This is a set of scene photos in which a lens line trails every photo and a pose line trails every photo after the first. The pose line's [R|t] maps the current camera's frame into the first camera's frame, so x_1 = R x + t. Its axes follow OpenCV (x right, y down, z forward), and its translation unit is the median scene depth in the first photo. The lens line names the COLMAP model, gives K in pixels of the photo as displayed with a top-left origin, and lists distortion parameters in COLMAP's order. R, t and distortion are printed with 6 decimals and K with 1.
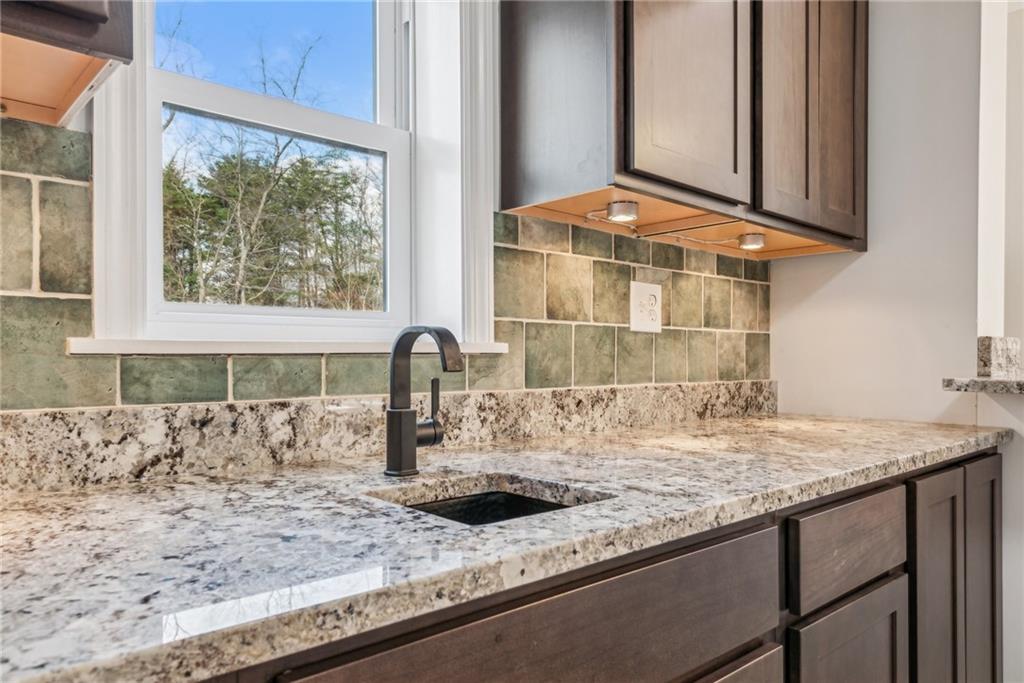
lens RADIAL K [[701.8, 0, 513.8], [0, 701.8, 361.1], [0, 0, 1]] dist [-0.003472, -0.001481]
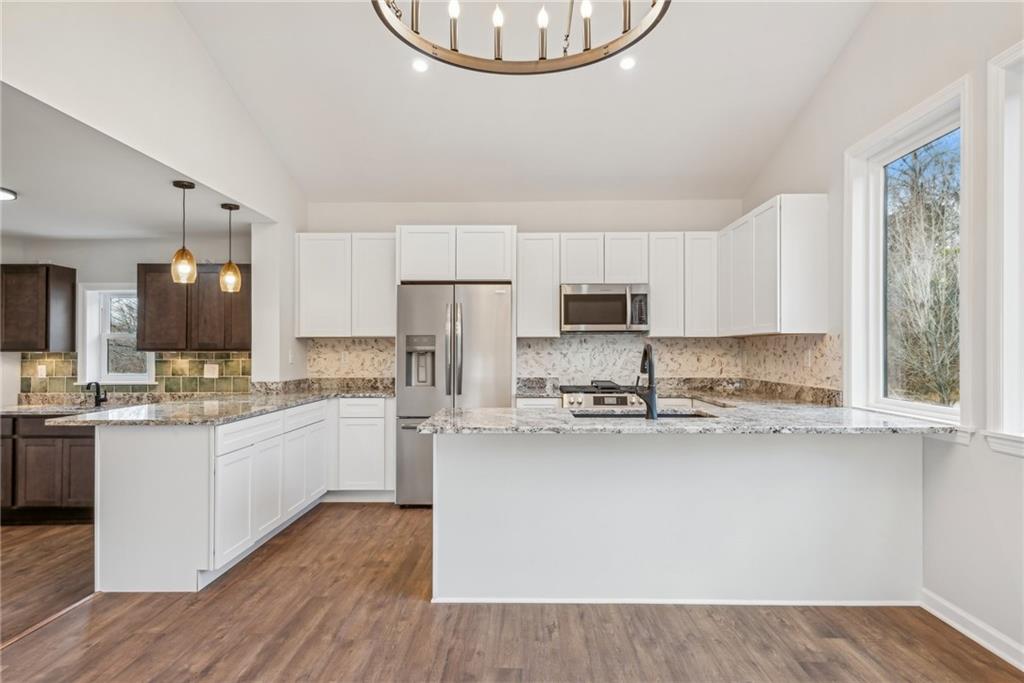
lens RADIAL K [[587.4, 0, 521.1], [0, 587.4, 346.2], [0, 0, 1]] dist [0.011848, -0.002060]
pose [[0.736184, -0.002109, -0.676778, 4.058089], [0.000171, 0.999996, -0.002931, -0.233151], [0.676782, 0.002042, 0.736181, -0.180443]]
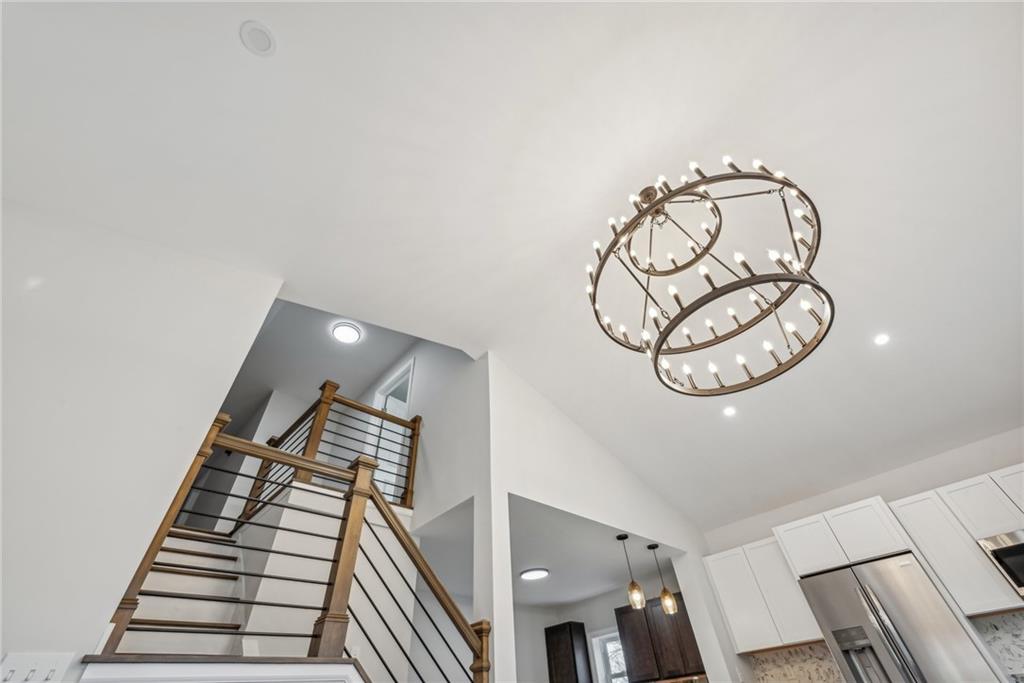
lens RADIAL K [[415.0, 0, 519.4], [0, 415.0, 343.8], [0, 0, 1]] dist [0.010377, -0.000187]
pose [[0.033936, -0.683227, -0.729417, 4.288790], [0.076765, 0.729463, -0.679699, -0.008672], [0.996472, -0.032928, 0.077203, -0.192285]]
